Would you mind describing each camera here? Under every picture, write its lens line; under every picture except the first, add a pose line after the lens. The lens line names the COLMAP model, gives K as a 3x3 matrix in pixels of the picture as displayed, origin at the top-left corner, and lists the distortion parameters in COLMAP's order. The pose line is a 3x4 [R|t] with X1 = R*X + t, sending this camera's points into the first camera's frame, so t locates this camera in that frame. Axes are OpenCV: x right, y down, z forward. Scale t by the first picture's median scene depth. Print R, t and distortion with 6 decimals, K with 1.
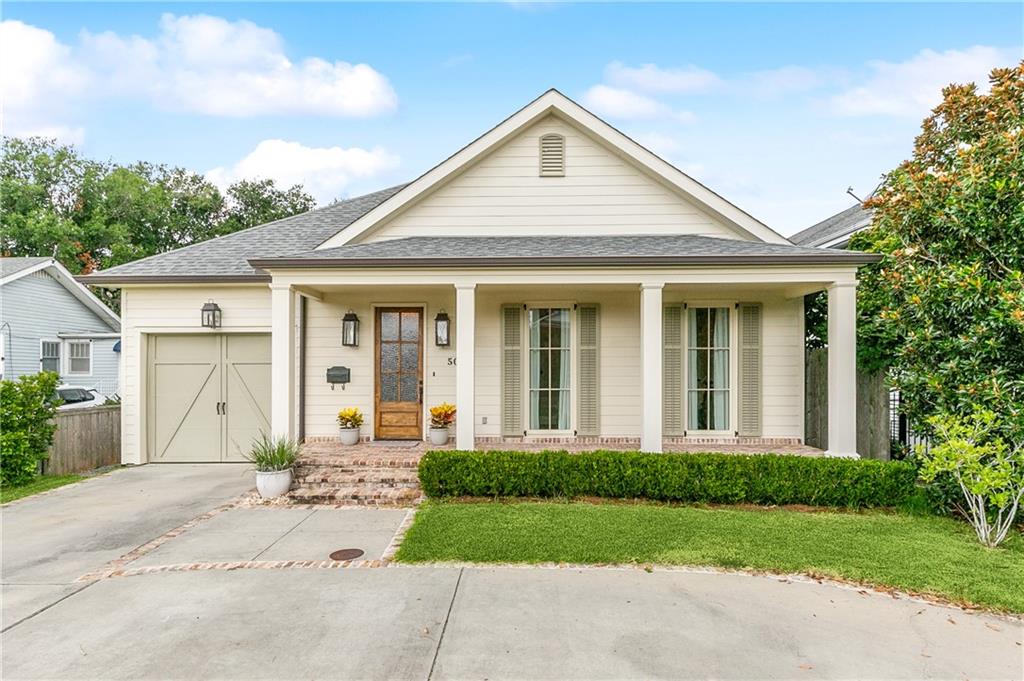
lens RADIAL K [[547.6, 0, 510.7], [0, 547.6, 370.4], [0, 0, 1]] dist [0.018426, -0.000510]
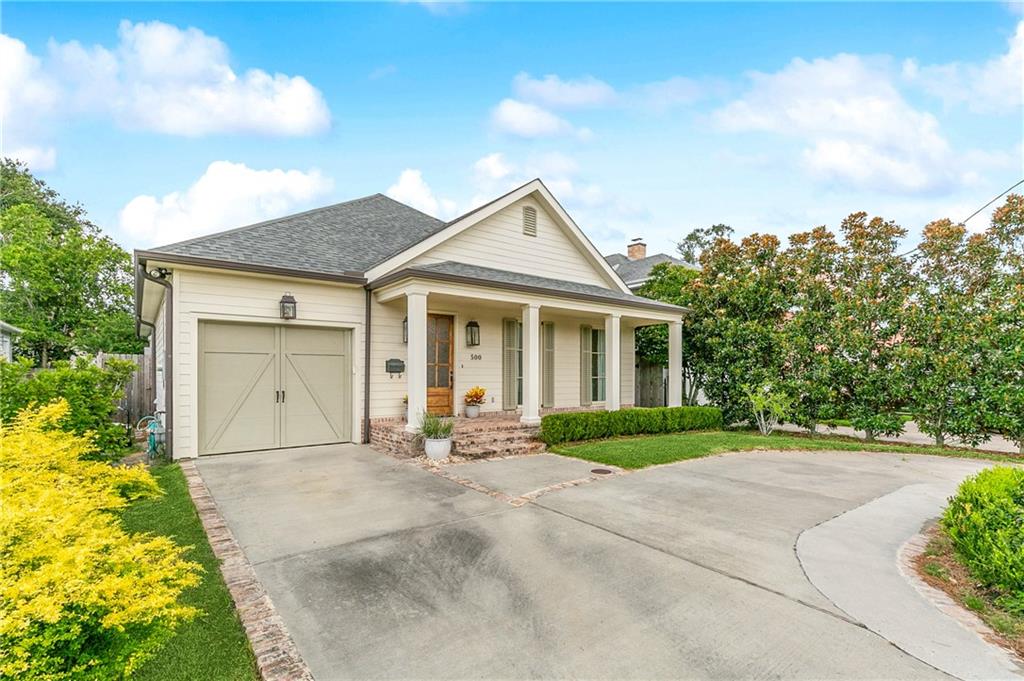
lens RADIAL K [[449.4, 0, 512.0], [0, 449.4, 376.4], [0, 0, 1]] dist [0.020745, 0.000043]
pose [[0.791784, -0.001389, 0.610800, -0.724476], [-0.004003, 0.999964, 0.007463, 0.022930], [-0.610788, -0.008354, 0.791750, 0.055235]]
